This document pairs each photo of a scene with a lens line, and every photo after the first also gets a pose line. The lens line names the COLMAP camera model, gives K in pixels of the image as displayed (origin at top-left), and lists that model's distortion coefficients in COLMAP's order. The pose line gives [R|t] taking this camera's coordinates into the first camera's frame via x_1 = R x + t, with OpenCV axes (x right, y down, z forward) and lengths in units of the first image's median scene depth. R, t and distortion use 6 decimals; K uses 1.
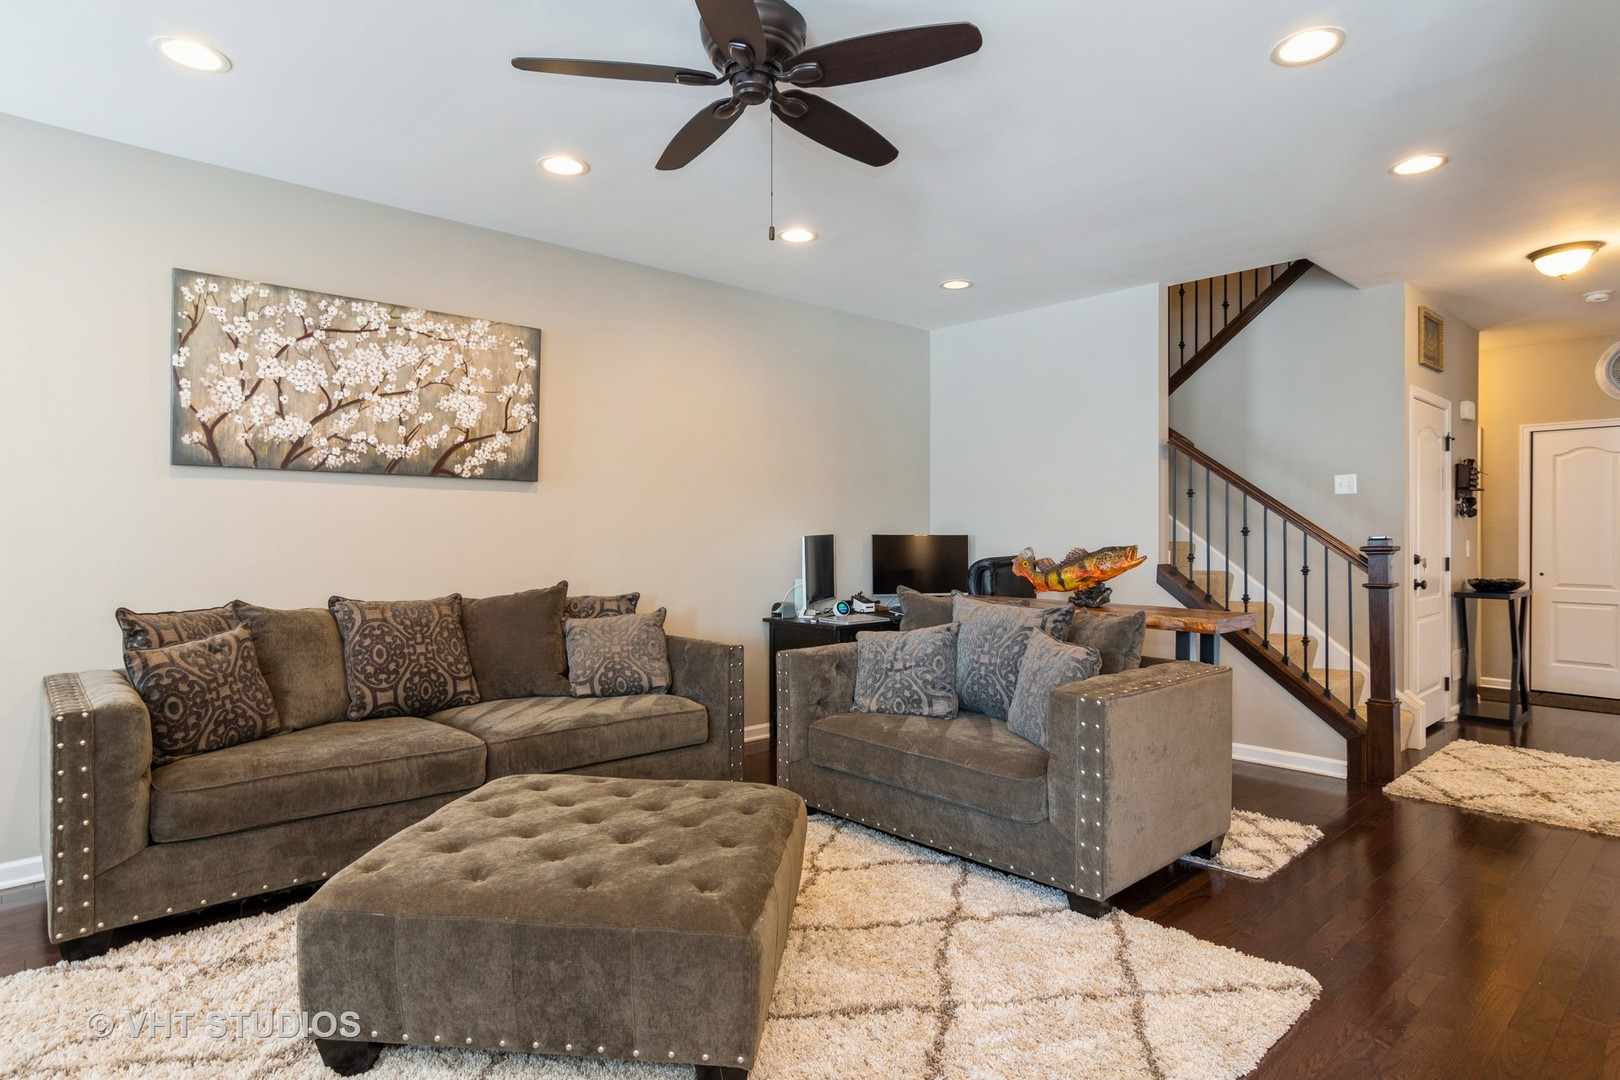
lens RADIAL K [[877.1, 0, 802.6], [0, 877.1, 536.5], [0, 0, 1]] dist [-0.056497, 0.031512]
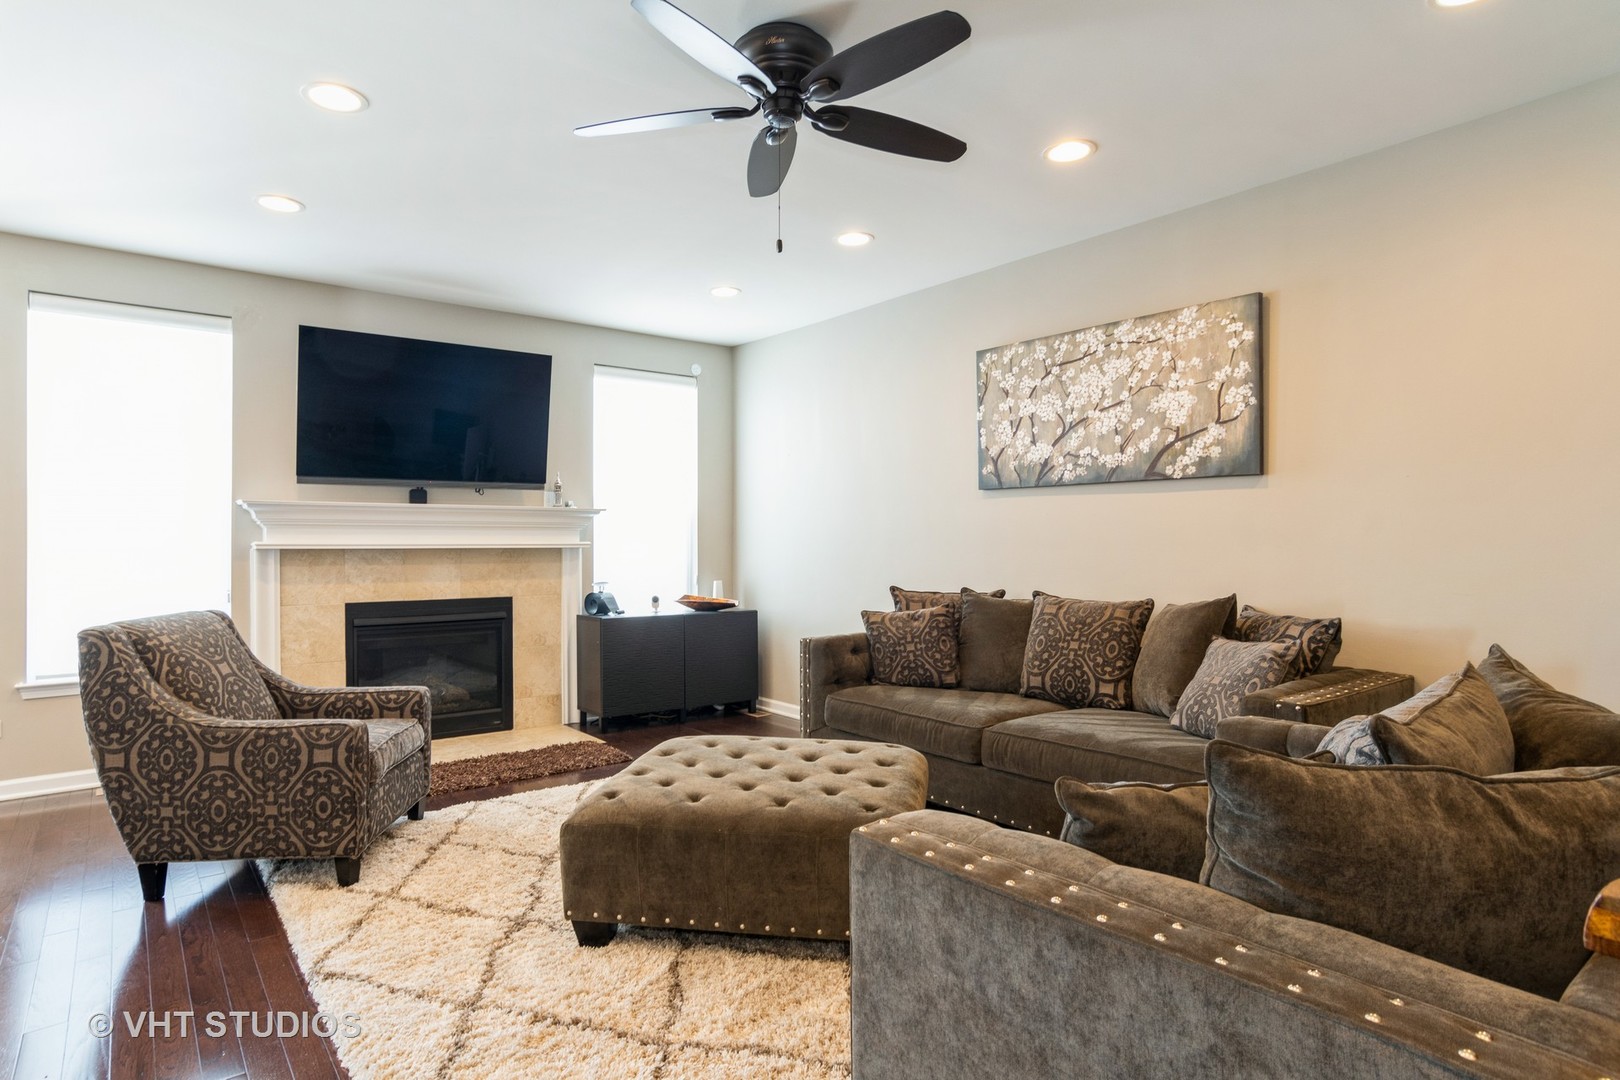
lens RADIAL K [[877.1, 0, 802.6], [0, 877.1, 536.5], [0, 0, 1]] dist [-0.056497, 0.031512]
pose [[-0.068569, -0.003796, -0.997639, 0.631370], [0.003641, 0.999985, -0.004056, -0.002029], [0.997640, -0.003911, -0.068554, 0.704833]]
